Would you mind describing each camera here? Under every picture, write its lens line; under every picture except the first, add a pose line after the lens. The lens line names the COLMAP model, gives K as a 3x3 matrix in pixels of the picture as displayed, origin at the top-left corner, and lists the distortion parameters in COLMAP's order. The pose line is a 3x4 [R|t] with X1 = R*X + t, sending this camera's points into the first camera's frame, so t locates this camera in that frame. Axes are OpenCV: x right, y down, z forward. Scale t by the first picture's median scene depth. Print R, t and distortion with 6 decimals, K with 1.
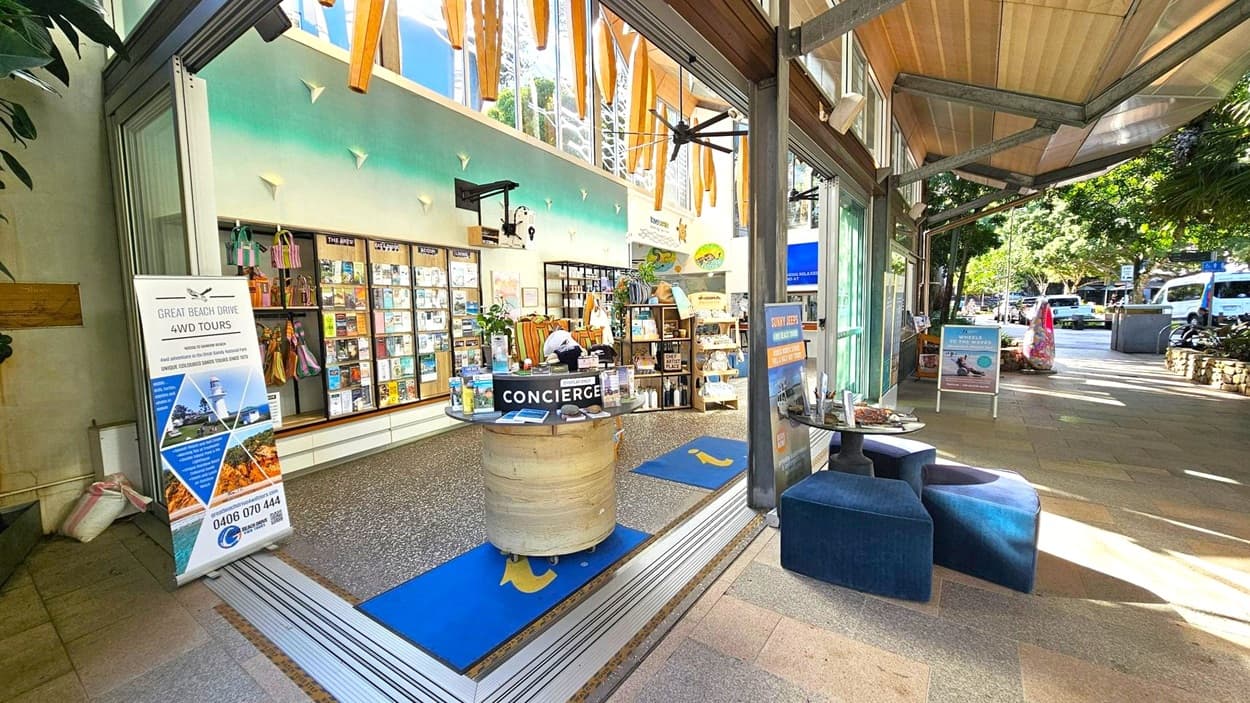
lens RADIAL K [[509.1, 0, 621.3], [0, 509.1, 348.7], [0, 0, 1]] dist [-0.002727, 0.000171]
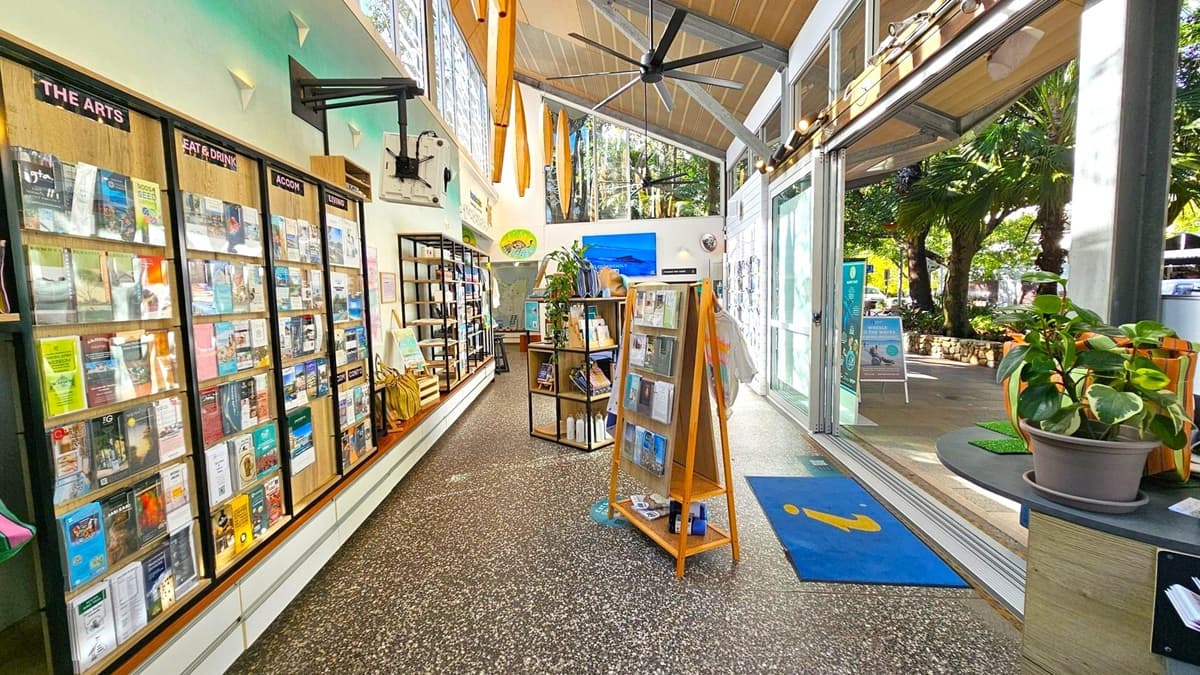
lens RADIAL K [[488.7, 0, 596.2], [0, 488.7, 333.9], [0, 0, 1]] dist [-0.002727, 0.000171]
pose [[0.866477, -0.042542, 0.497401, -0.303804], [0.048296, 0.998832, 0.001296, -0.037927], [-0.496875, 0.022899, 0.867520, 0.408080]]
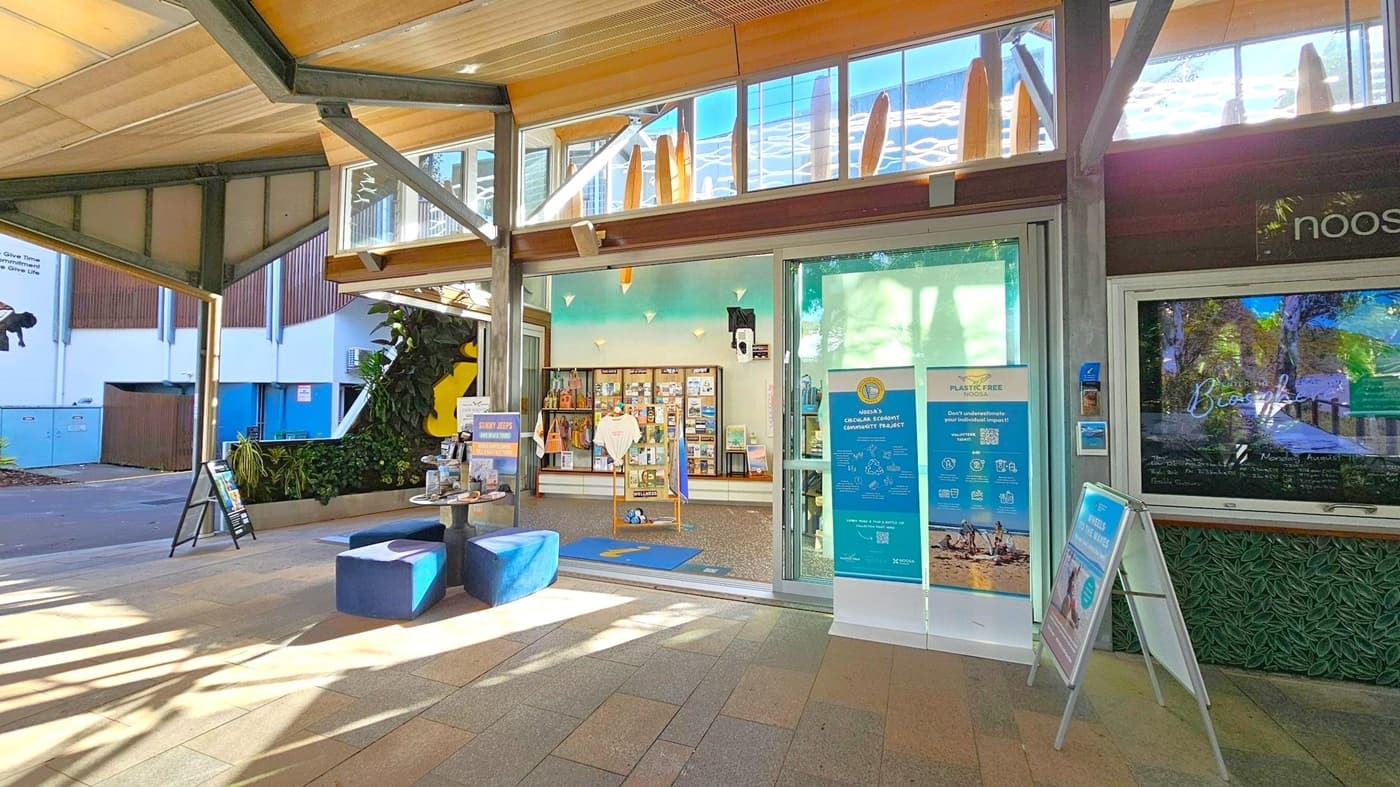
lens RADIAL K [[570.2, 0, 693.2], [0, 570.2, 390.5], [0, 0, 1]] dist [-0.002727, 0.000171]
pose [[0.223972, -0.011074, -0.974533, 1.007278], [-0.091532, 0.995277, -0.032347, -0.076677], [0.970288, 0.096446, 0.221900, 0.593760]]
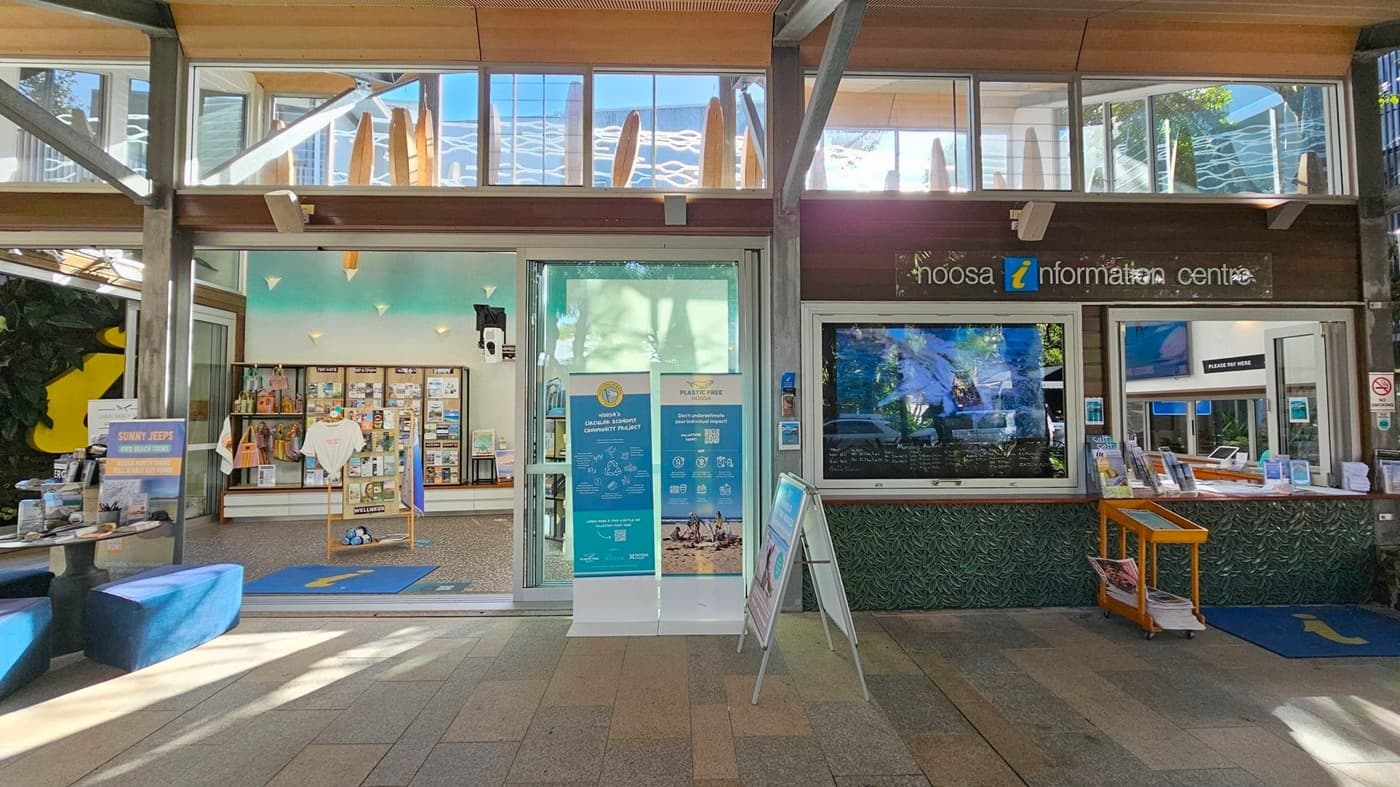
lens RADIAL K [[570.2, 0, 693.4], [0, 570.2, 390.1], [0, 0, 1]] dist [-0.002727, 0.000171]
pose [[0.595327, -0.012648, -0.803384, 1.018714], [-0.077299, 0.994337, -0.072935, -0.079103], [0.799756, 0.105521, 0.590978, 0.611917]]
